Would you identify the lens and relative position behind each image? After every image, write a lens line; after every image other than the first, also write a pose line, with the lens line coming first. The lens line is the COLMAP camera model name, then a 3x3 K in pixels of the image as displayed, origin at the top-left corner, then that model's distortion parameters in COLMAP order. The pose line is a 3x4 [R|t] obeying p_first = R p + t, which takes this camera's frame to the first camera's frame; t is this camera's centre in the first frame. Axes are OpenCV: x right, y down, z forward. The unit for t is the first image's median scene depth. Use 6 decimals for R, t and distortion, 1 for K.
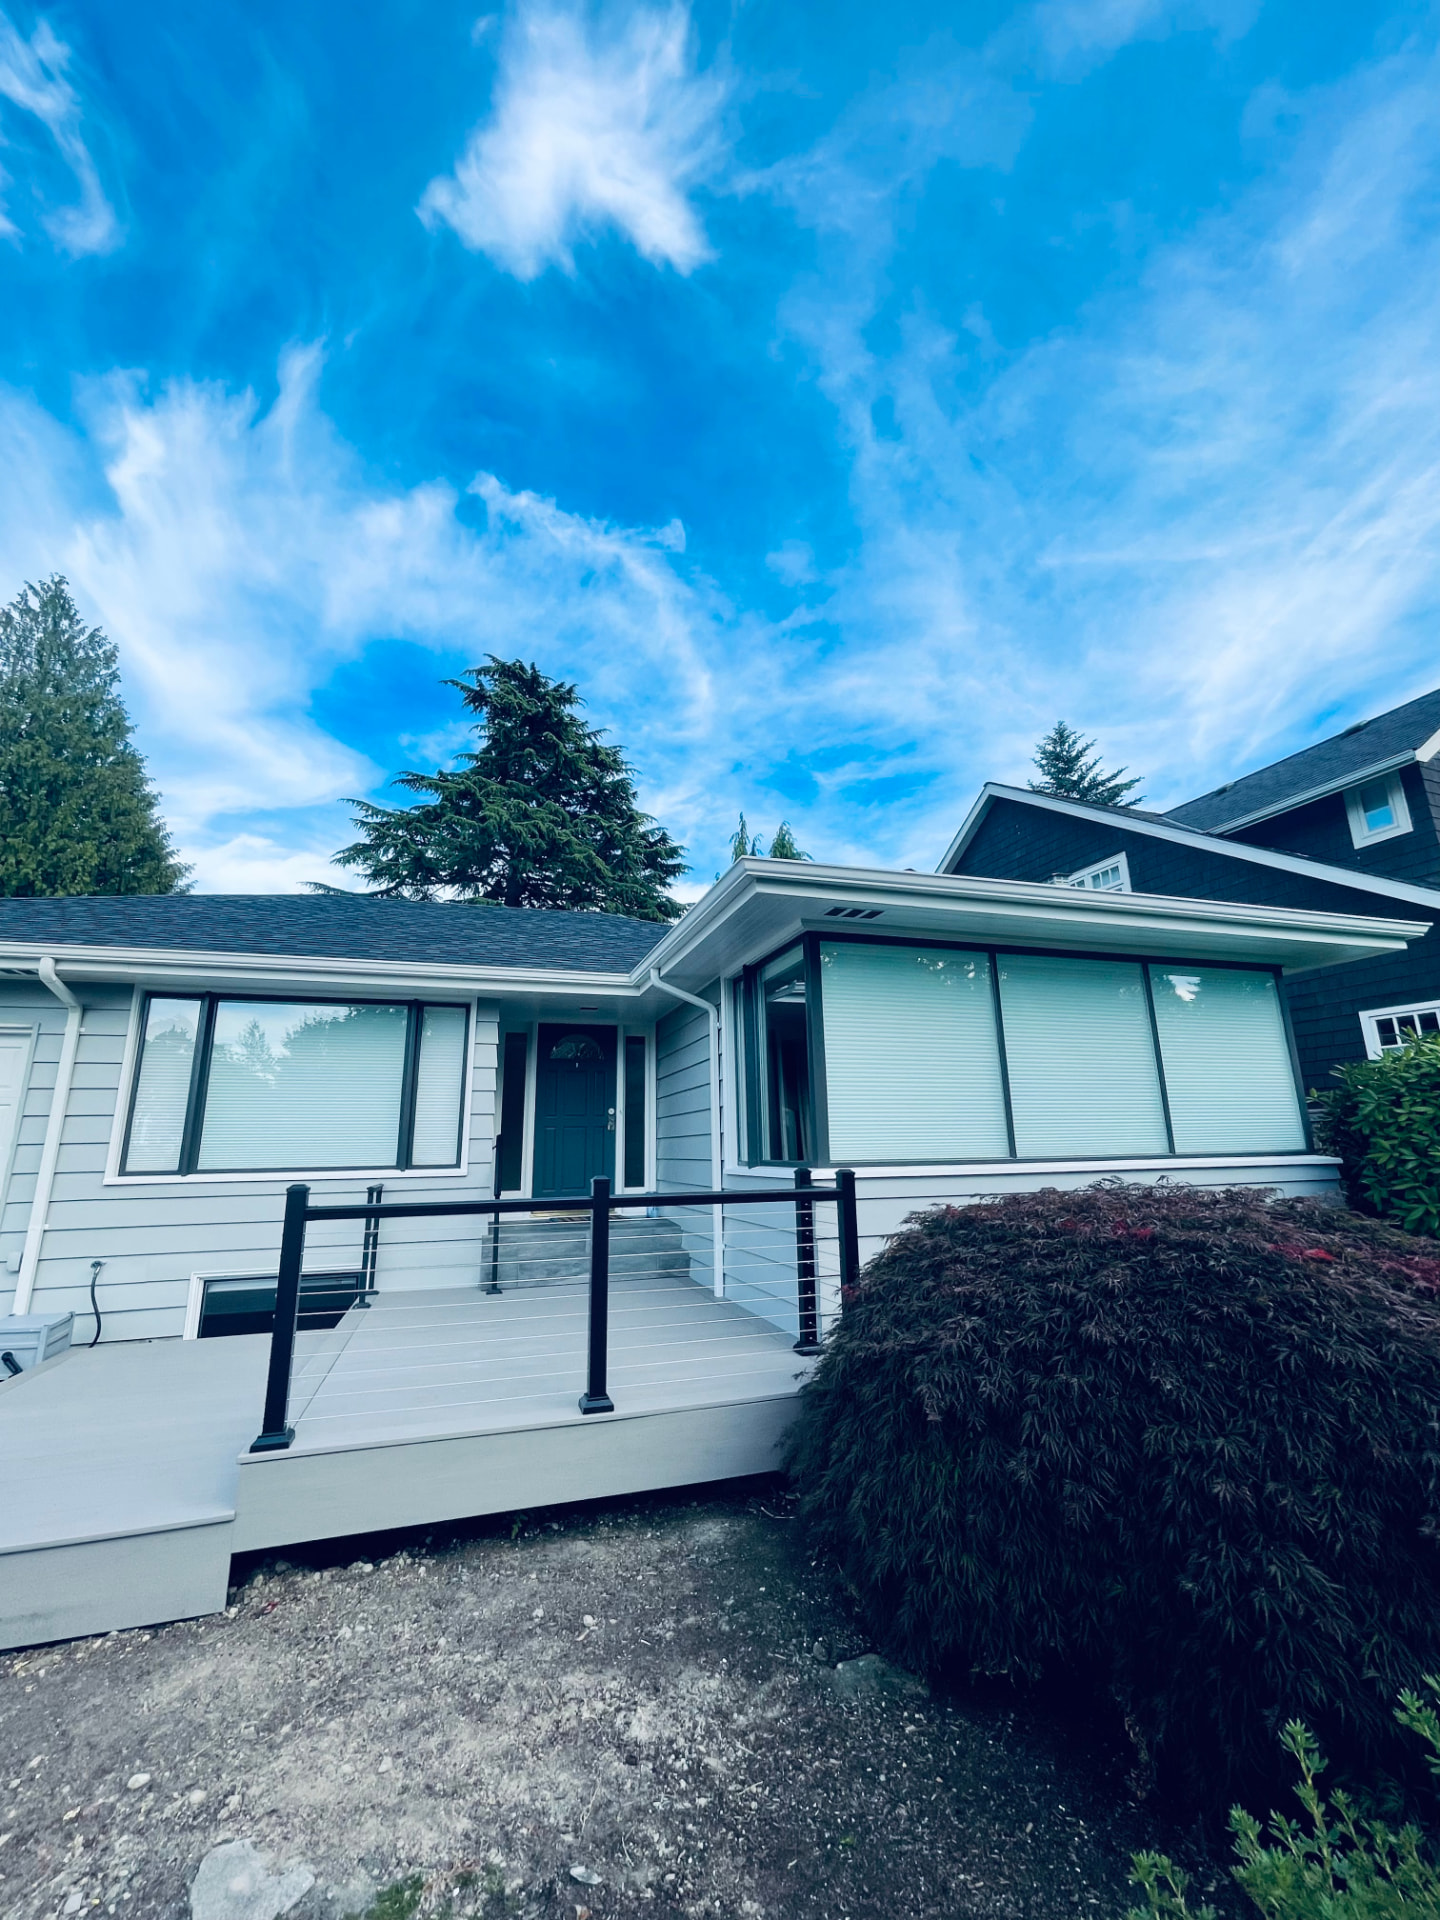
lens RADIAL K [[803.2, 0, 720.0], [0, 803.2, 960.0], [0, 0, 1]] dist [-0.032704, -0.000026]
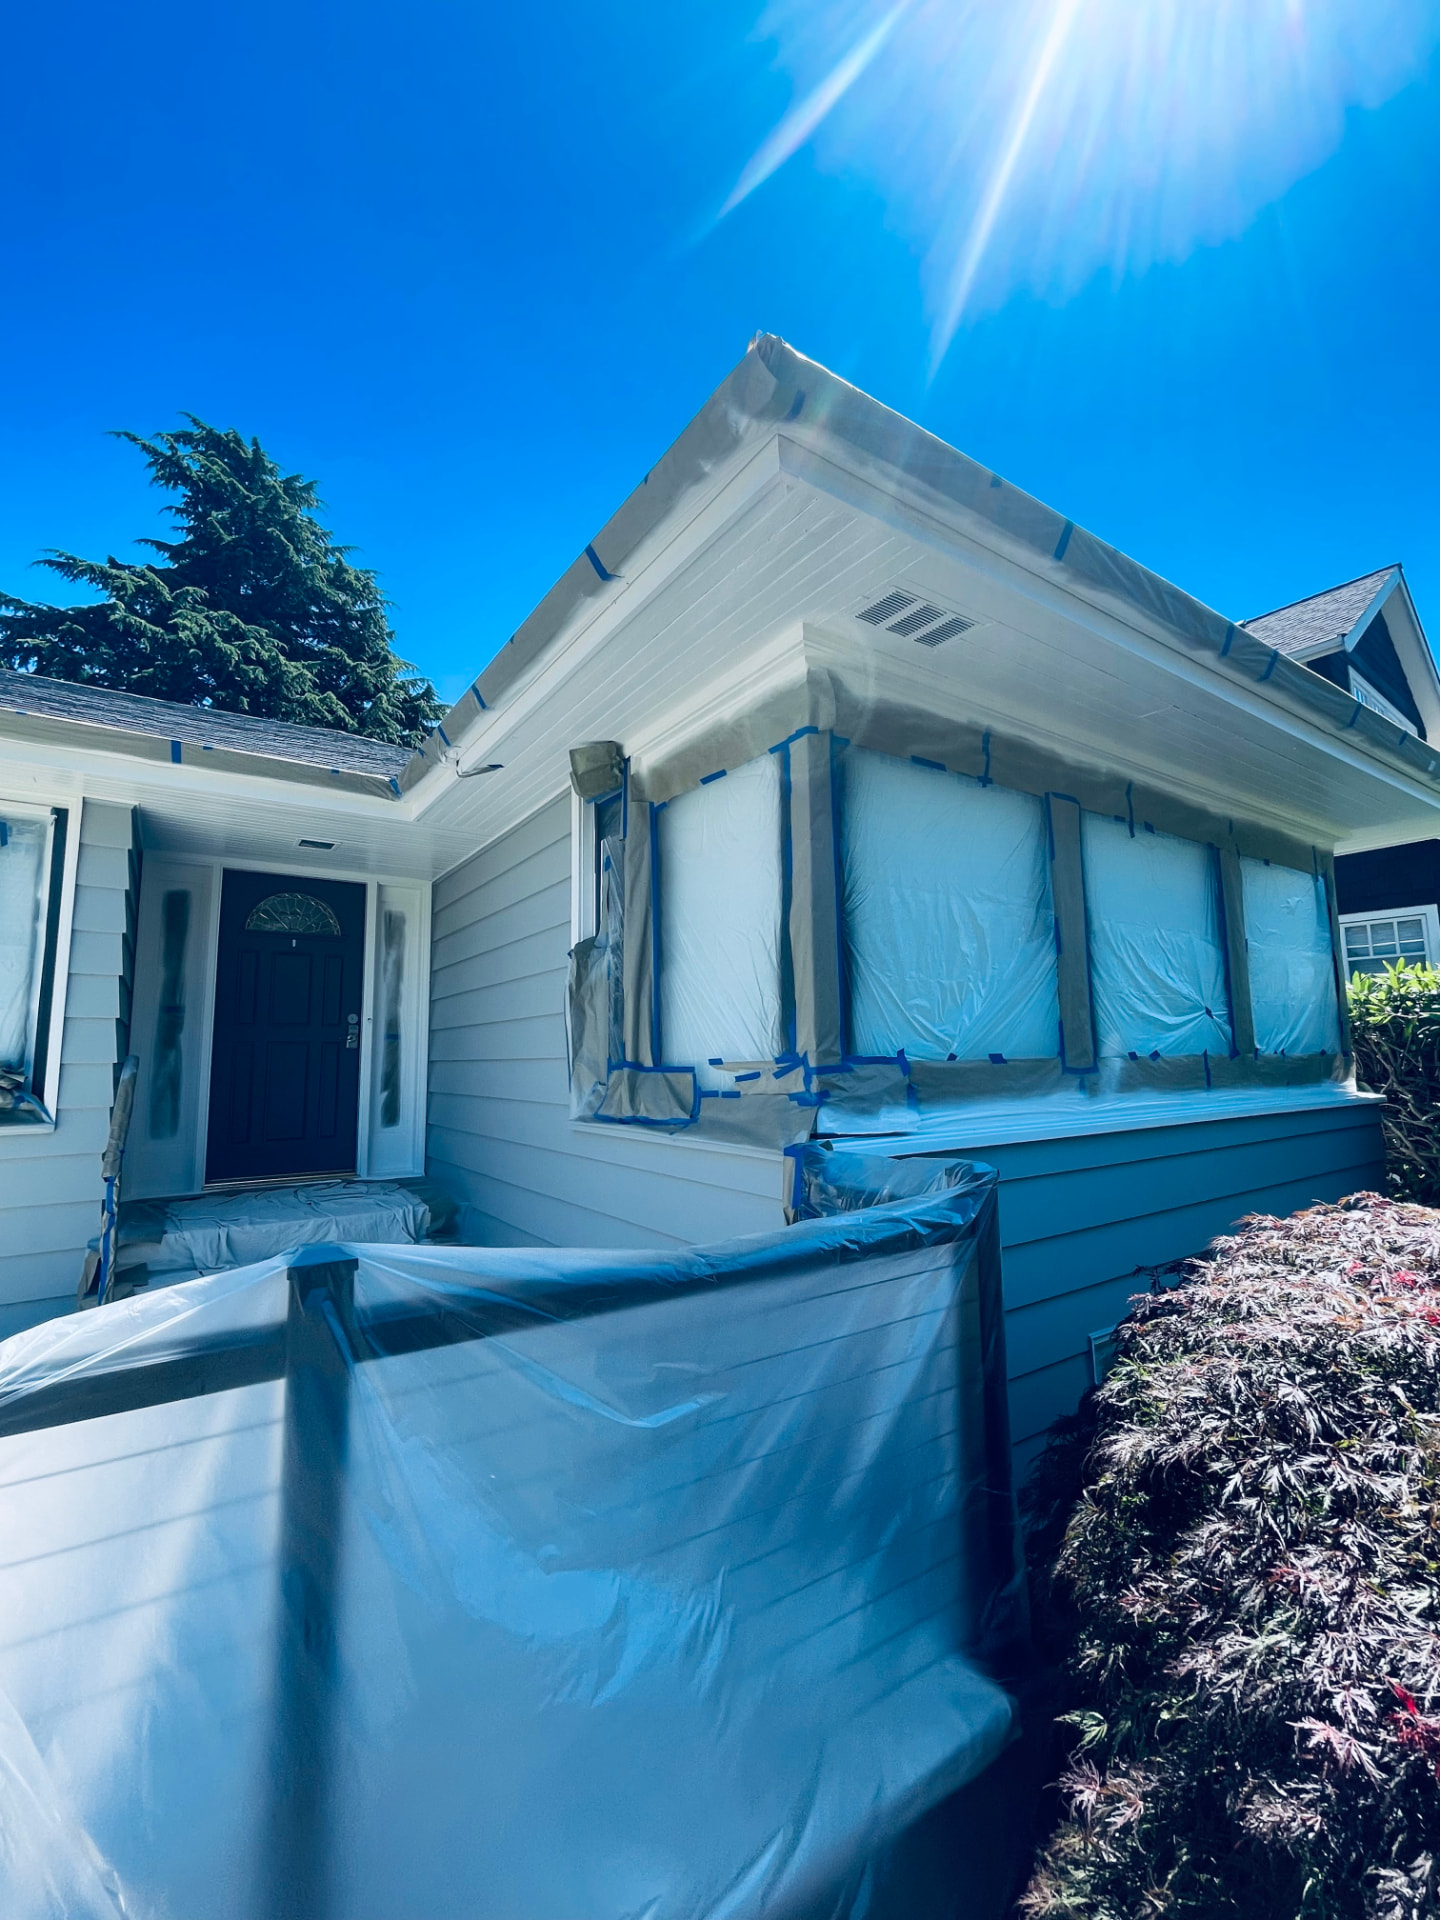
lens RADIAL K [[803.2, 0, 720.0], [0, 803.2, 960.0], [0, 0, 1]] dist [-0.032704, -0.000026]
pose [[0.955207, 0.030242, 0.294388, -0.016915], [-0.061240, 0.993432, 0.096653, 0.021948], [-0.289532, -0.110352, 0.950786, 0.114717]]
